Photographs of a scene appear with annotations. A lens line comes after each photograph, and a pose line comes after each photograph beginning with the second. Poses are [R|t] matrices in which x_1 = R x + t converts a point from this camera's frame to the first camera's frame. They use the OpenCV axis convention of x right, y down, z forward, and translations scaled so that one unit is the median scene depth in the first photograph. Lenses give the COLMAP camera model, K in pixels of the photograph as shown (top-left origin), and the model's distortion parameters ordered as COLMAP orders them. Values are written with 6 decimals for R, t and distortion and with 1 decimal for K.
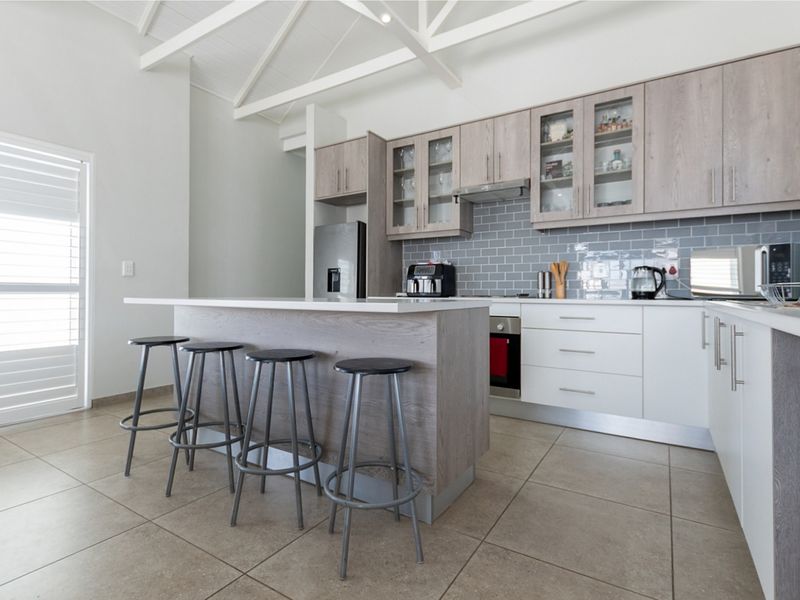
lens RADIAL K [[407.4, 0, 406.6], [0, 407.4, 289.5], [0, 0, 1]] dist [0.002454, -0.002315]
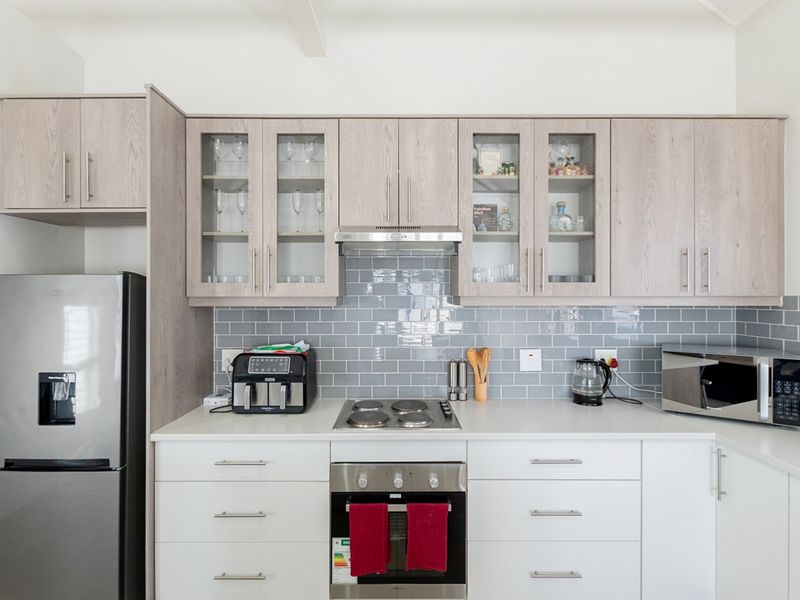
lens RADIAL K [[407.4, 0, 400.2], [0, 407.4, 297.6], [0, 0, 1]] dist [0.002454, -0.002315]
pose [[0.851221, -0.002220, 0.524803, -0.104794], [-0.001175, 0.999980, 0.006136, -0.157811], [-0.524806, -0.005840, 0.851202, 0.477915]]
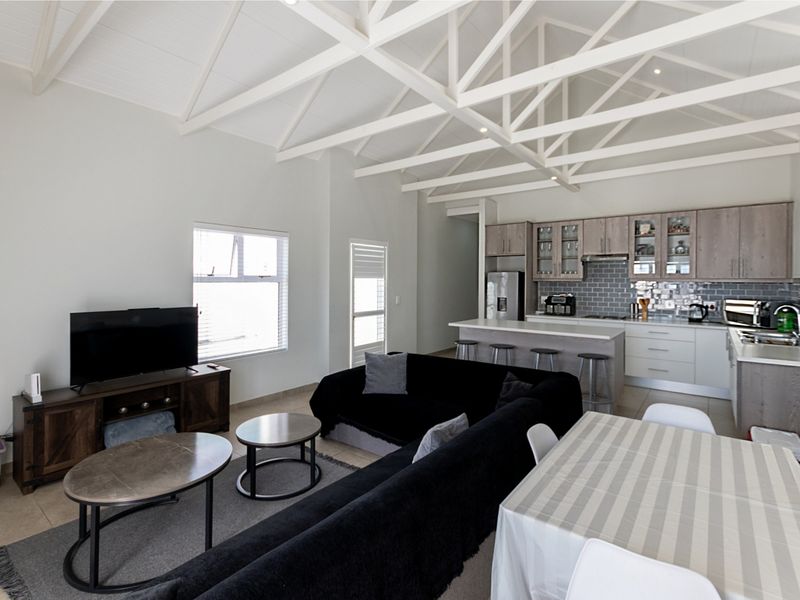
lens RADIAL K [[407.4, 0, 388.1], [0, 407.4, 280.4], [0, 0, 1]] dist [0.002454, -0.002315]
pose [[0.993584, 0.000103, -0.113099, -0.530433], [0.001617, 0.999884, 0.015112, -0.174772], [0.113087, -0.015198, 0.993469, -0.886595]]
